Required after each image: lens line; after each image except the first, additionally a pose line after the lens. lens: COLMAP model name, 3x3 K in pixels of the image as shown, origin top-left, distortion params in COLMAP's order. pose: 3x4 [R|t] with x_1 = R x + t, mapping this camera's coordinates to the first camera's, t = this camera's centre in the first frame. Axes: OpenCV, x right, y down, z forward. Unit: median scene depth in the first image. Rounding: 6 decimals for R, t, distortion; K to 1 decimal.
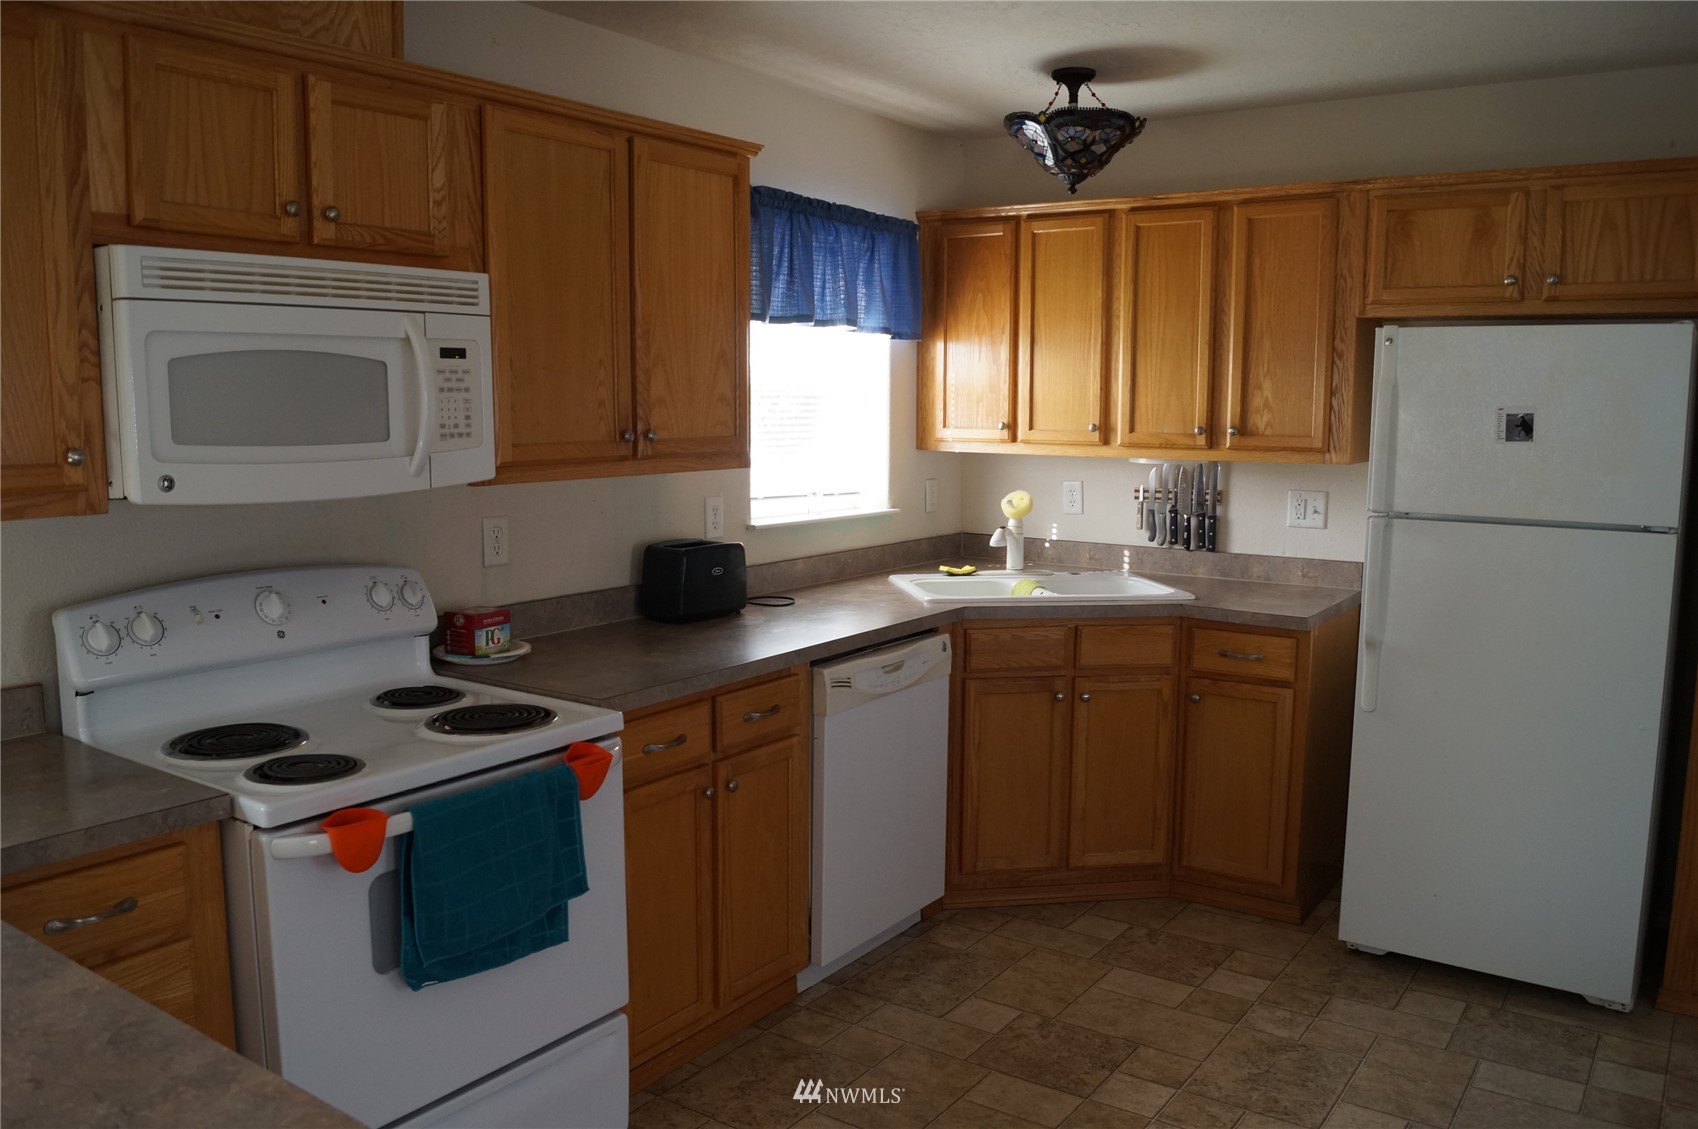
lens RADIAL K [[1333.2, 0, 825.9], [0, 1333.2, 581.6], [0, 0, 1]] dist [-0.074104, 0.000424]
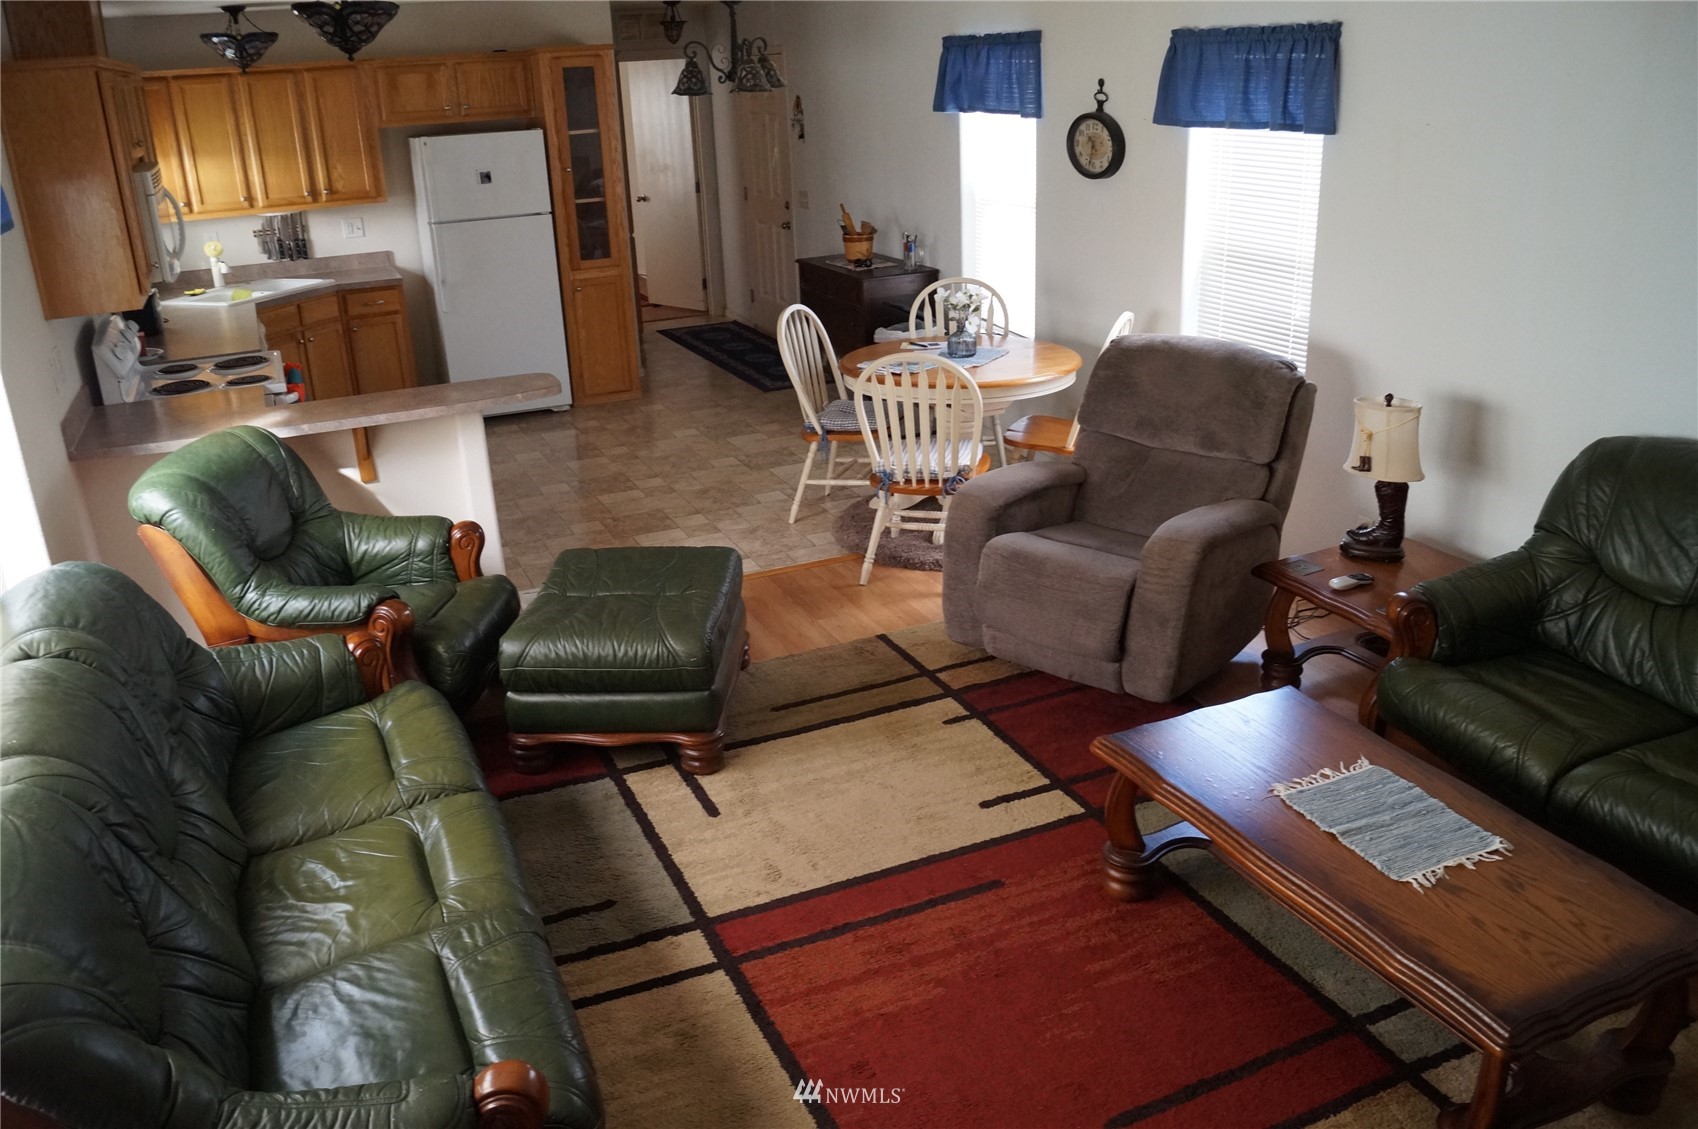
lens RADIAL K [[1333.2, 0, 825.9], [0, 1333.2, 581.6], [0, 0, 1]] dist [-0.074104, 0.000424]
pose [[0.518922, -0.335615, 0.786182, -1.093293], [0.156604, 0.941462, 0.298536, -0.038222], [-0.840354, -0.031797, 0.541104, -0.721704]]
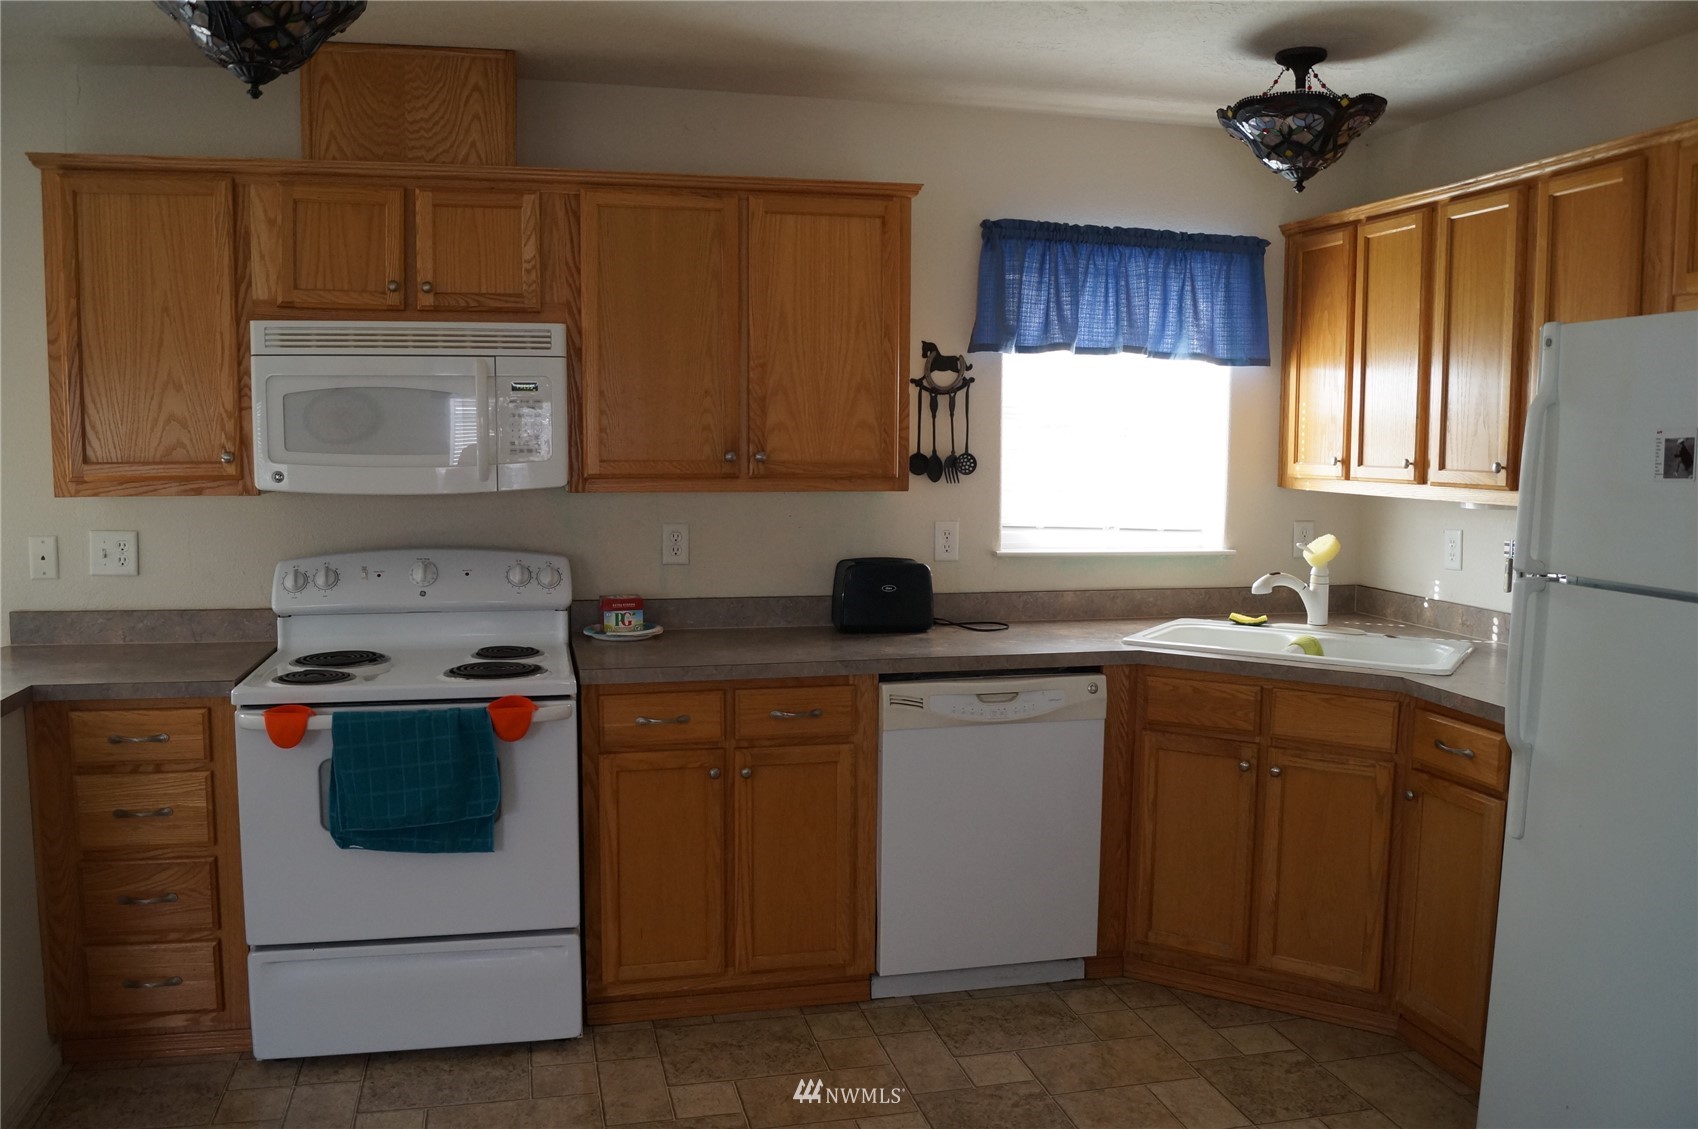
lens RADIAL K [[1333.2, 0, 825.9], [0, 1333.2, 581.6], [0, 0, 1]] dist [-0.074104, 0.000424]
pose [[0.746317, 0.071860, -0.661700, 0.556159], [-0.094381, 0.995535, 0.001663, -0.009779], [0.658865, 0.061211, 0.749767, 0.164913]]
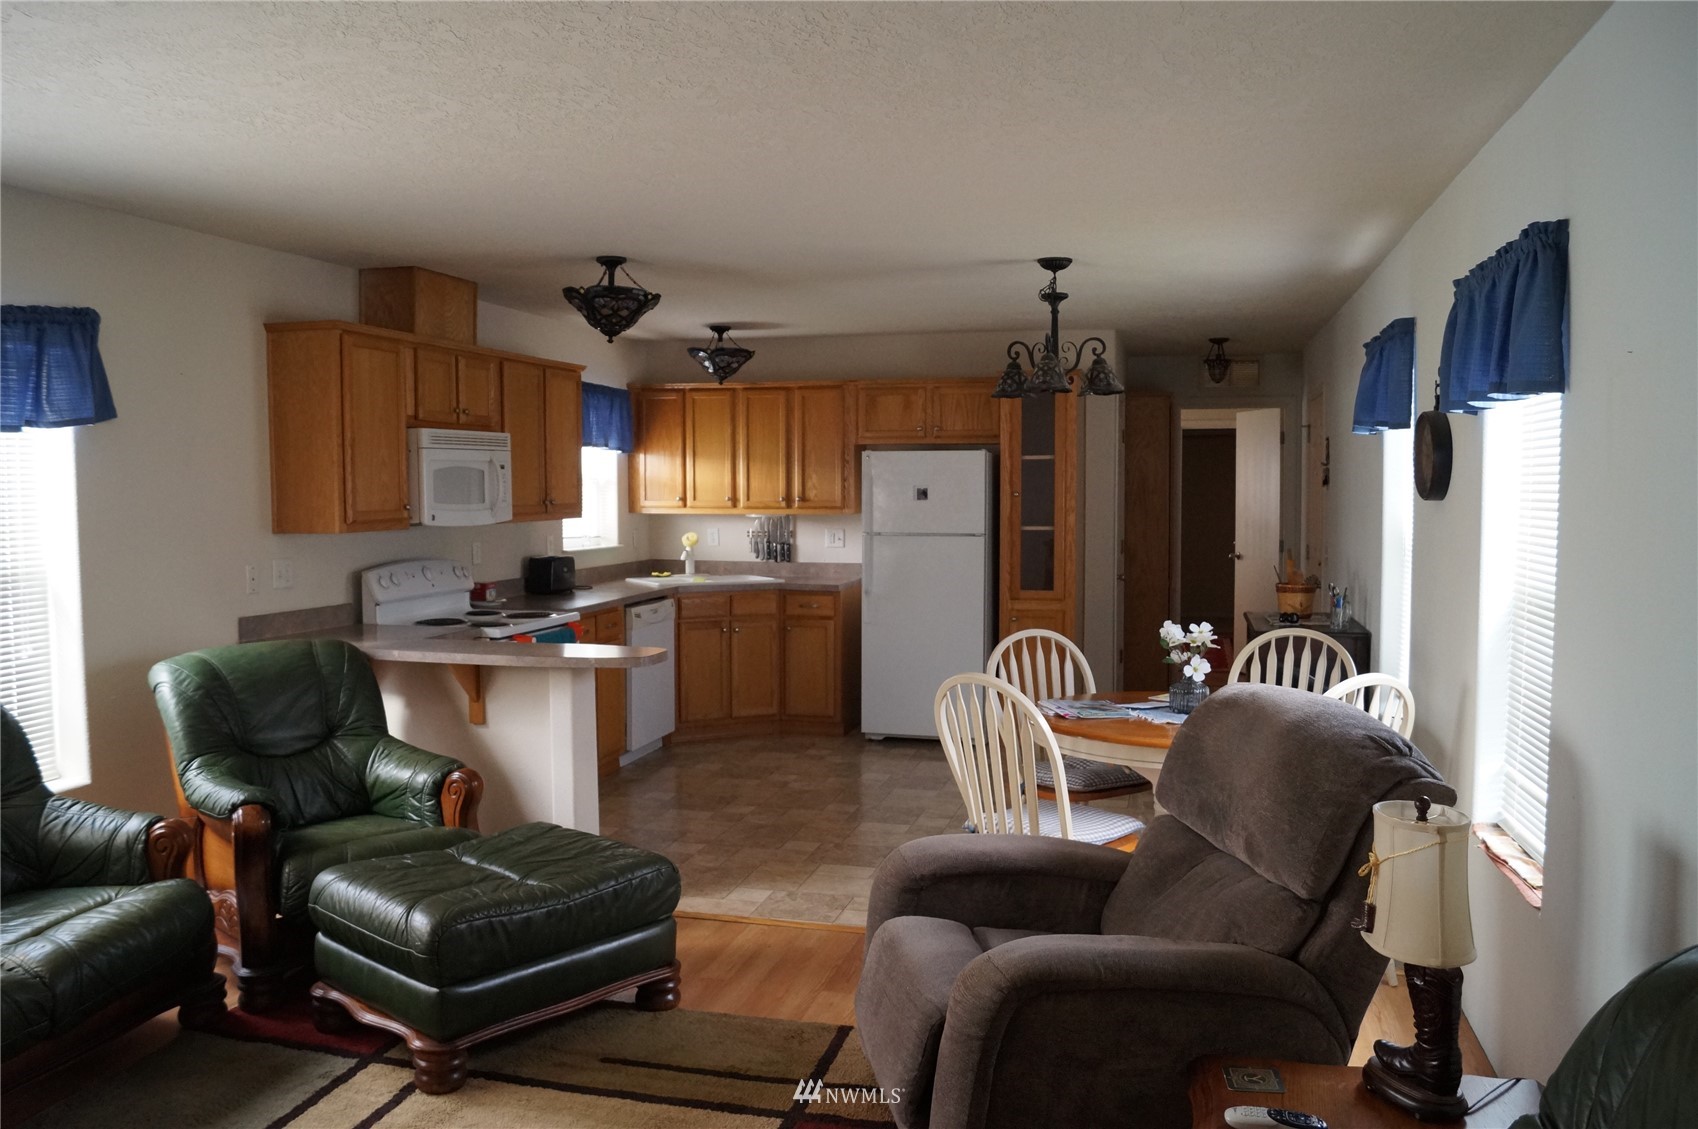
lens RADIAL K [[1333.2, 0, 825.9], [0, 1333.2, 581.6], [0, 0, 1]] dist [-0.074104, 0.000424]
pose [[0.938649, -0.029322, 0.343624, -0.389038], [0.051026, 0.997221, -0.054290, 0.135570], [-0.341077, 0.068493, 0.937537, -0.998562]]
